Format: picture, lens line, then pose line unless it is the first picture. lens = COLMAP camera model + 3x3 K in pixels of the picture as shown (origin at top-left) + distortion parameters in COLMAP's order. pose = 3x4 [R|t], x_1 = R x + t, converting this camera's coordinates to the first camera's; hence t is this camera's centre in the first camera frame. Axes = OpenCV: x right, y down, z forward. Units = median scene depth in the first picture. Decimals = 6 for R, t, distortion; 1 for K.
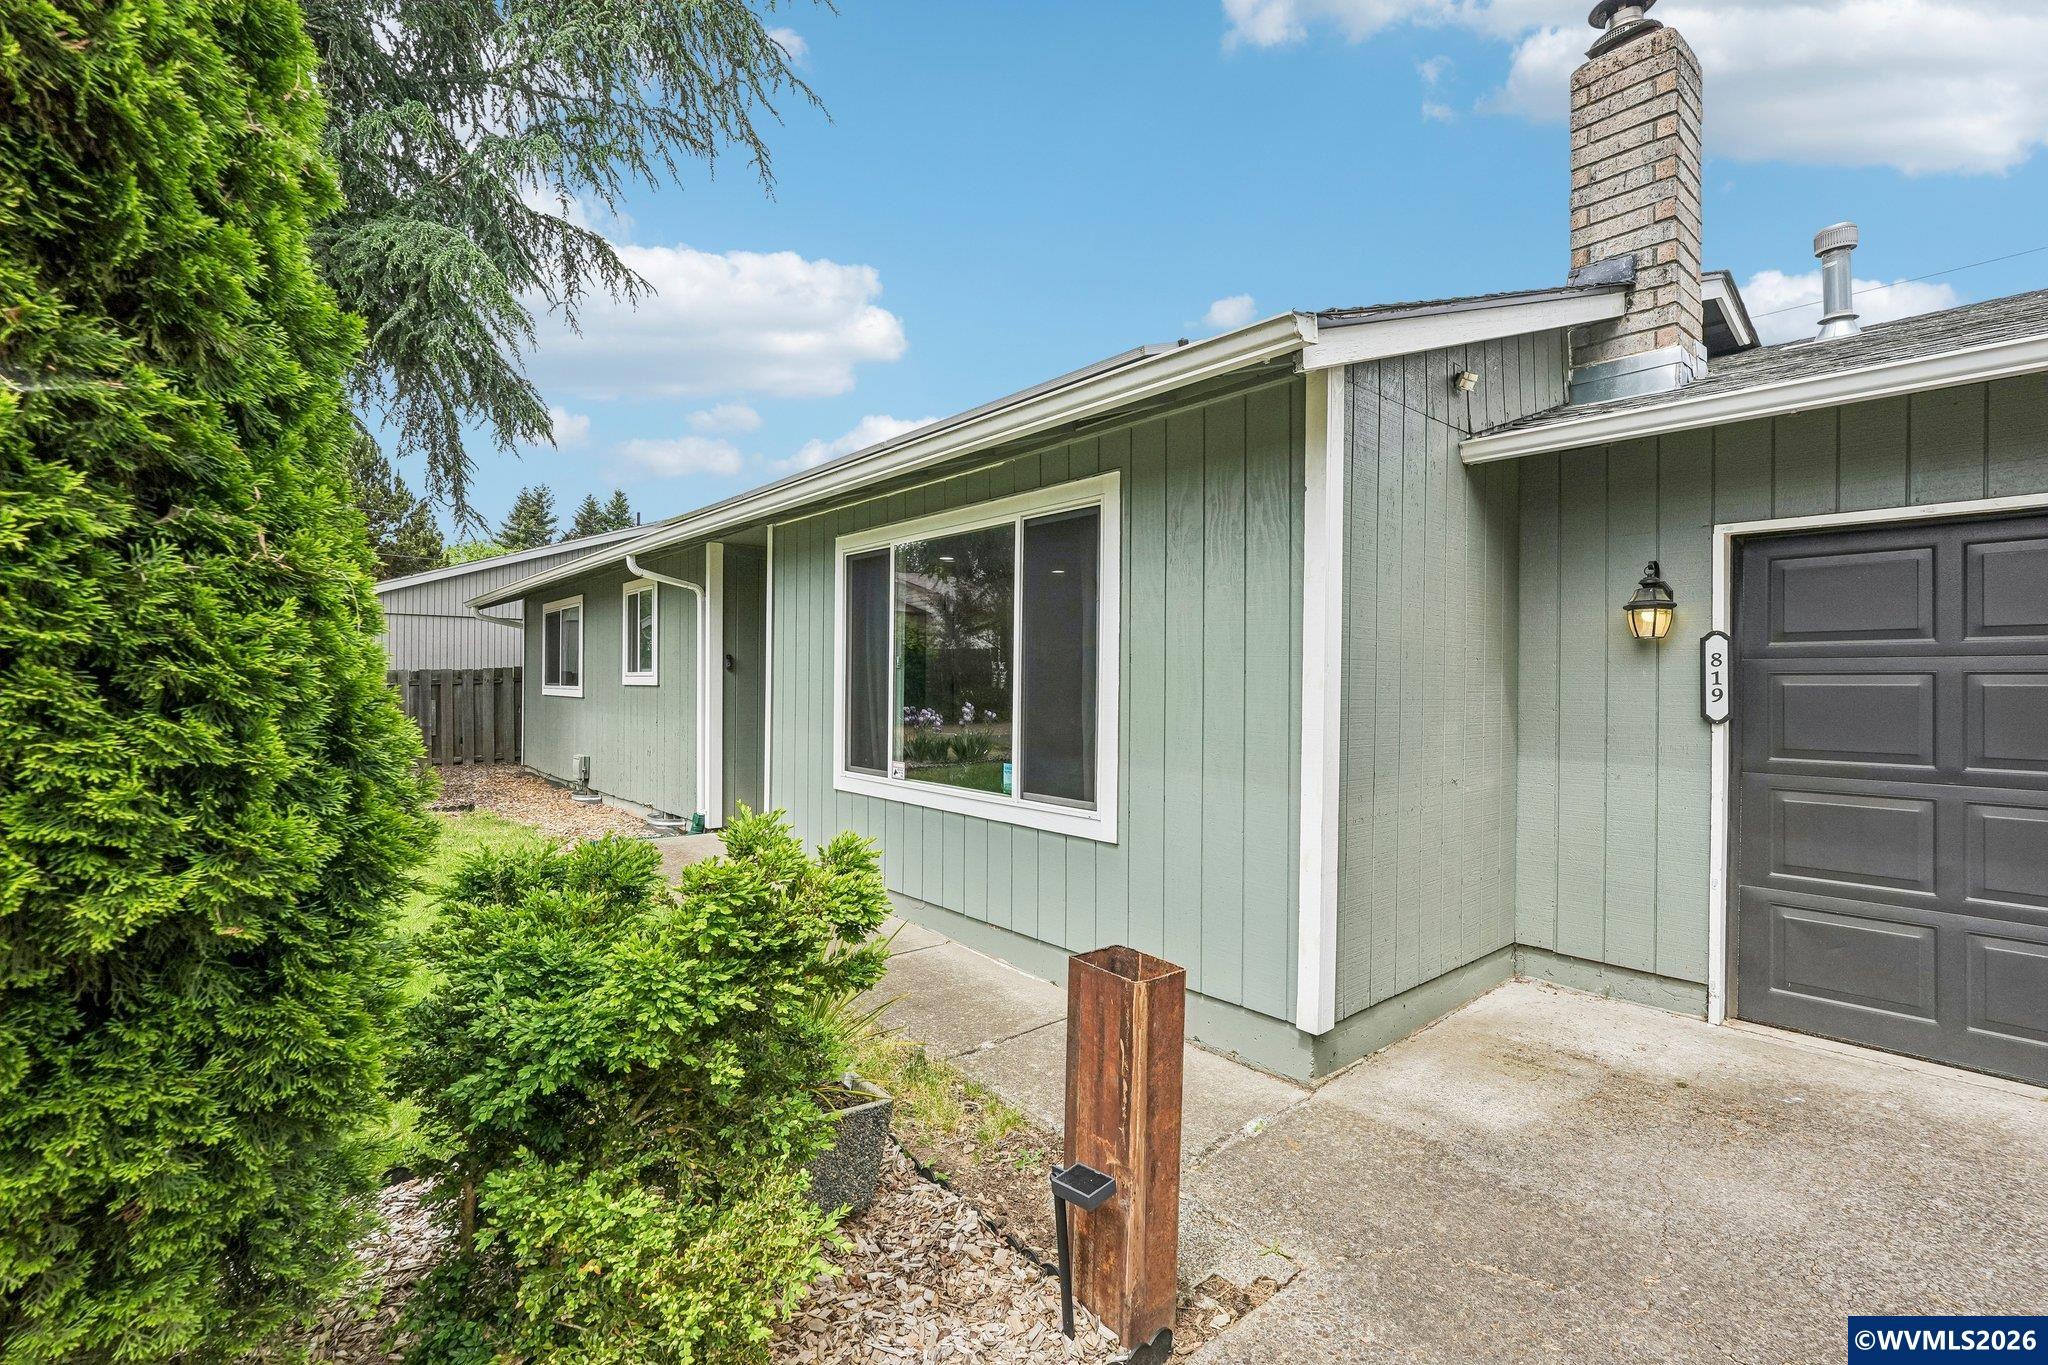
lens RADIAL K [[899.2, 0, 1026.1], [0, 899.2, 683.1], [0, 0, 1]] dist [-0.012031, 0.003792]
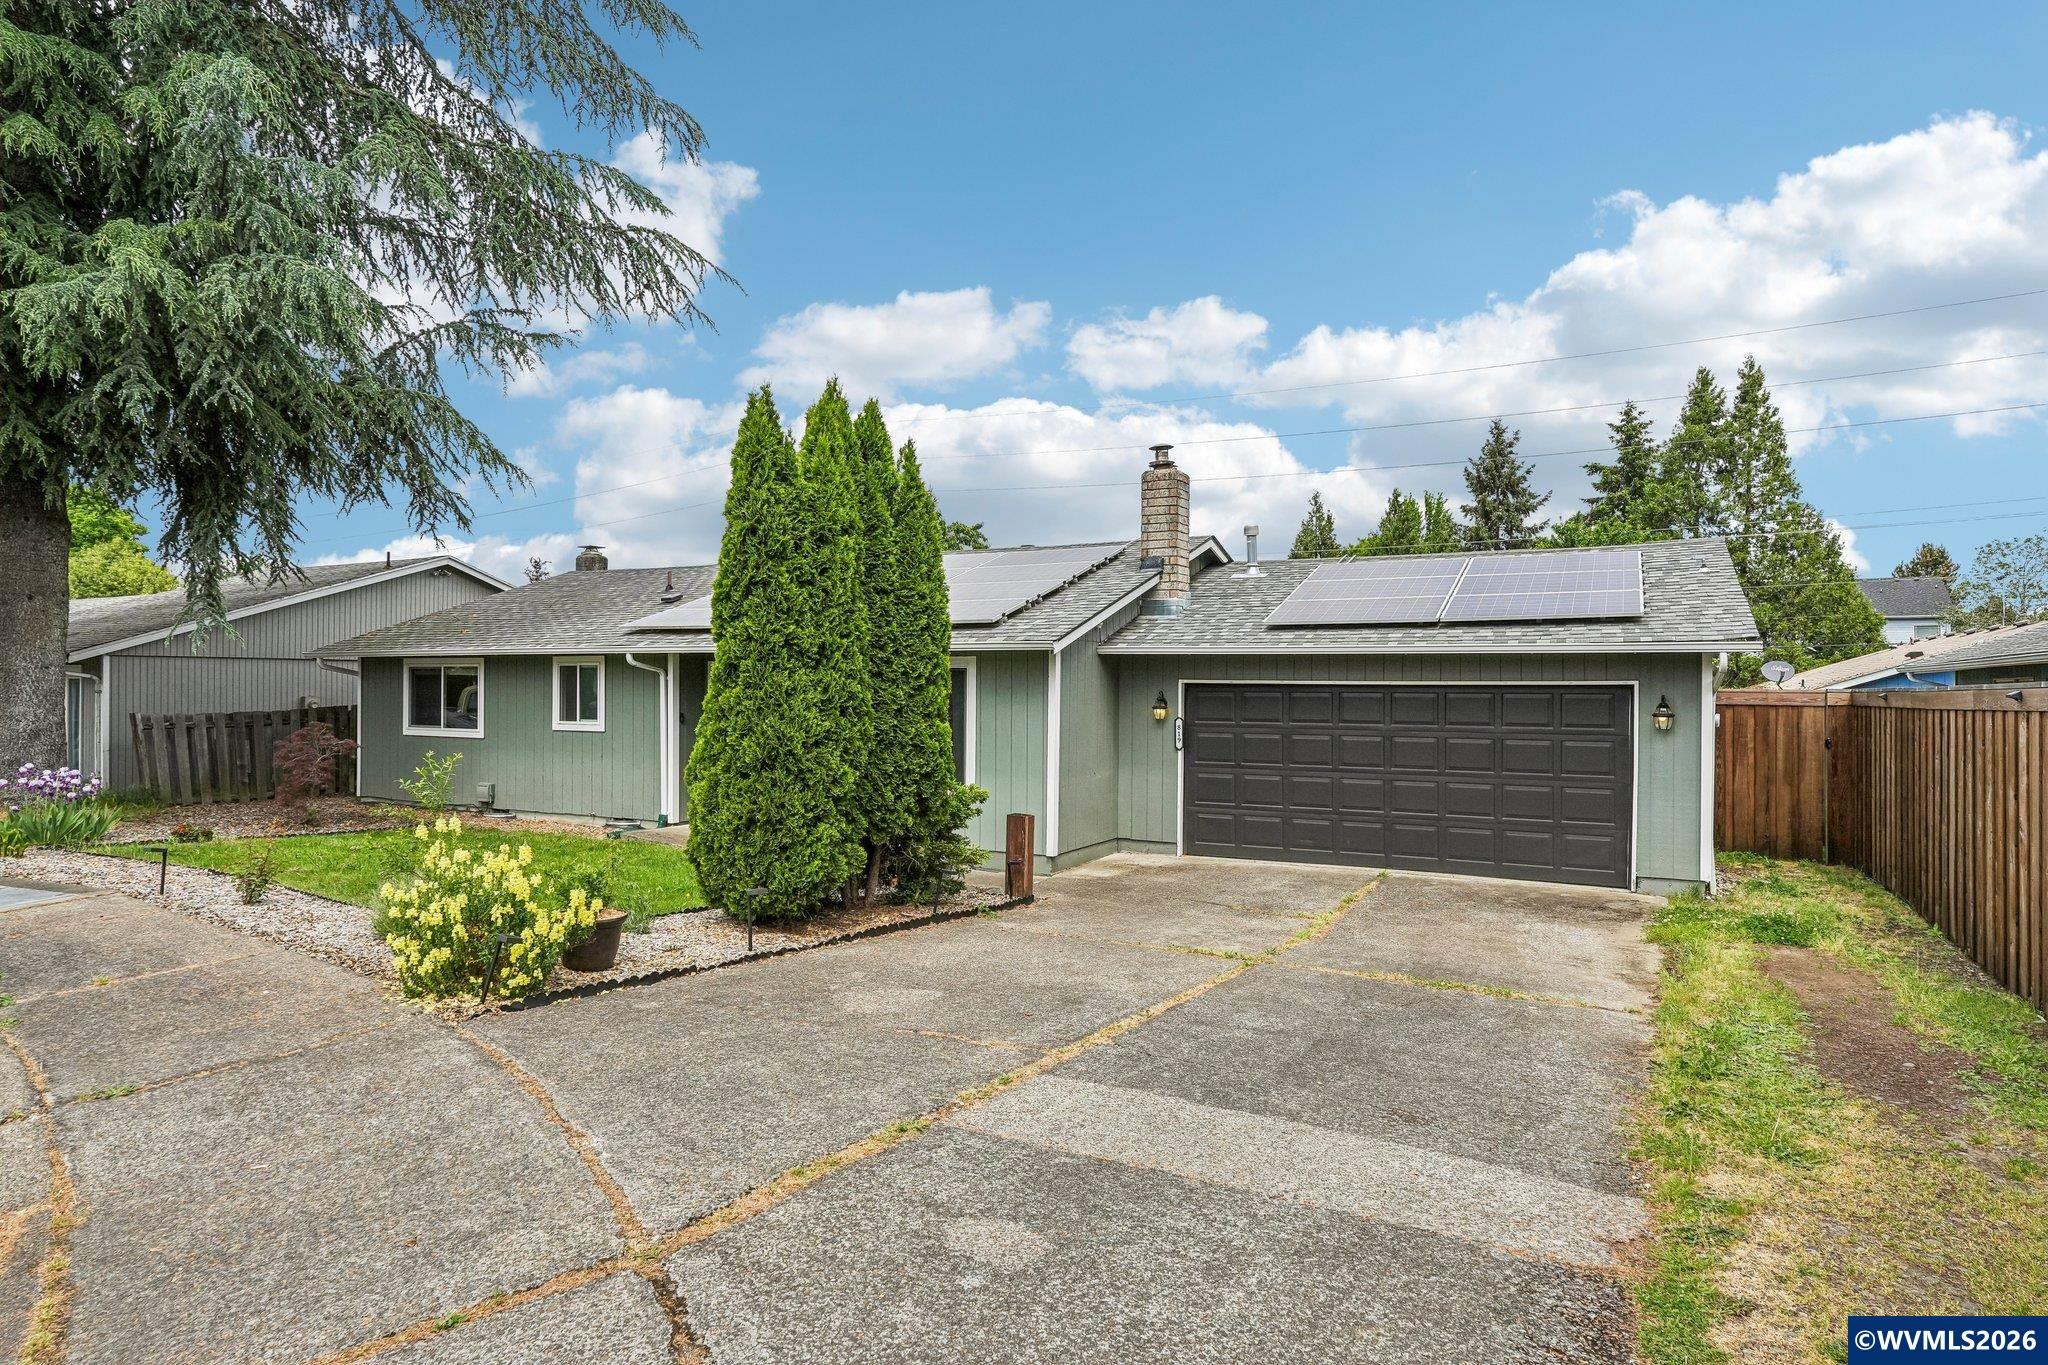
lens RADIAL K [[1139.5, 0, 1013.8], [0, 1139.5, 685.8], [0, 0, 1]] dist [-0.003281, 0.000578]
pose [[0.935656, -0.002384, 0.352906, -0.782928], [0.002197, 0.999997, 0.000930, -0.127975], [-0.352907, -0.000094, 0.935658, -1.728578]]
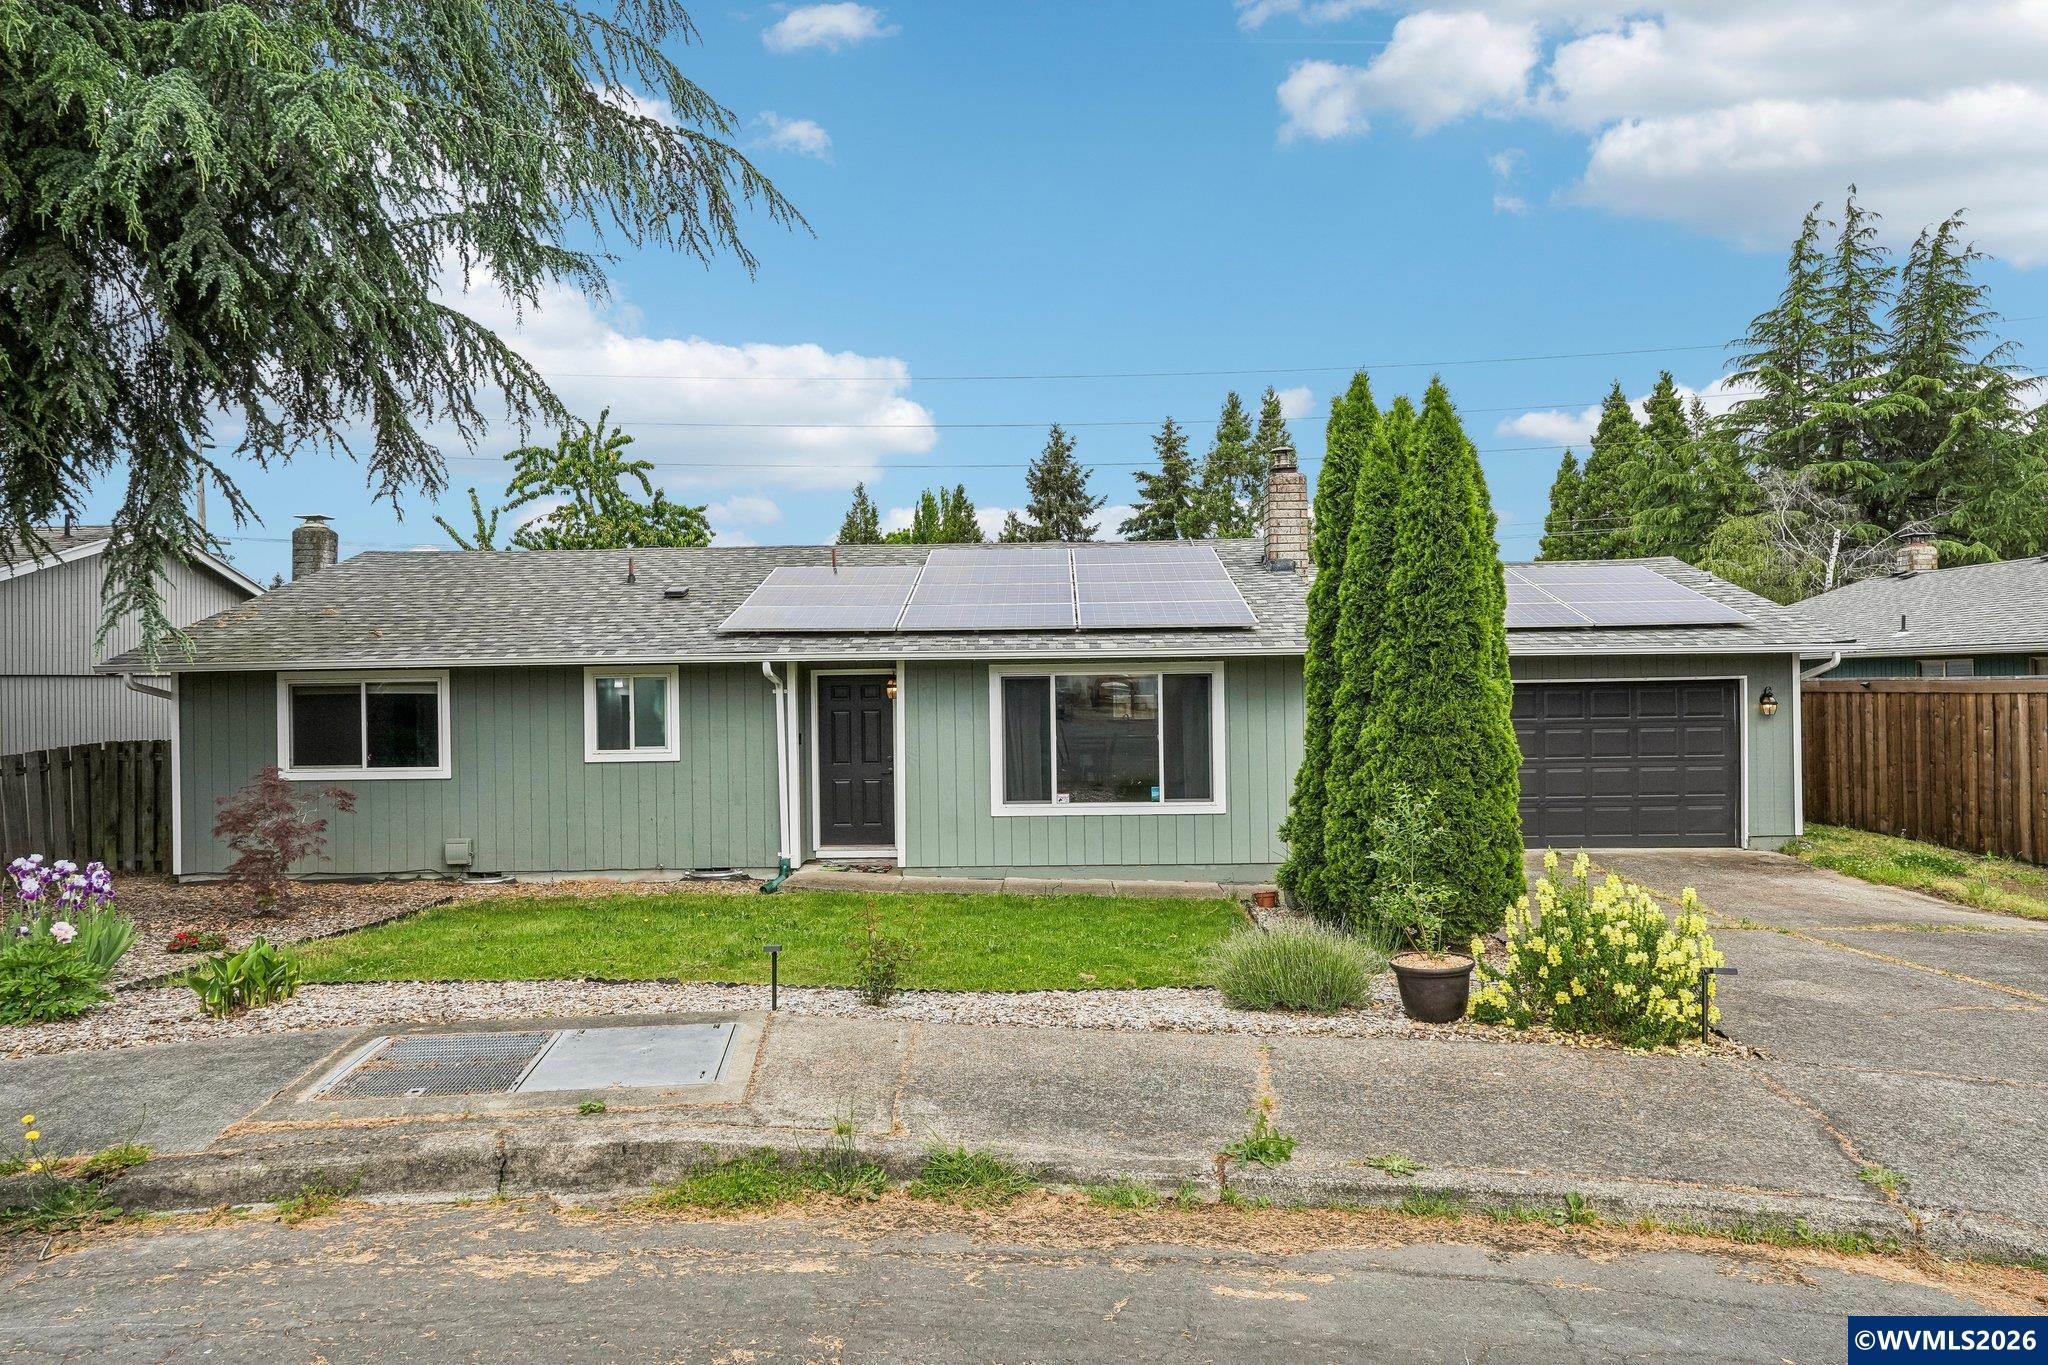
lens RADIAL K [[1222.8, 0, 1017.1], [0, 1222.8, 682.0], [0, 0, 1]] dist [-0.002306, 0.002152]
pose [[0.673106, -0.017552, 0.739338, -2.273094], [0.021771, 0.999755, 0.003915, -0.169496], [-0.739226, 0.013461, 0.673323, -0.685325]]
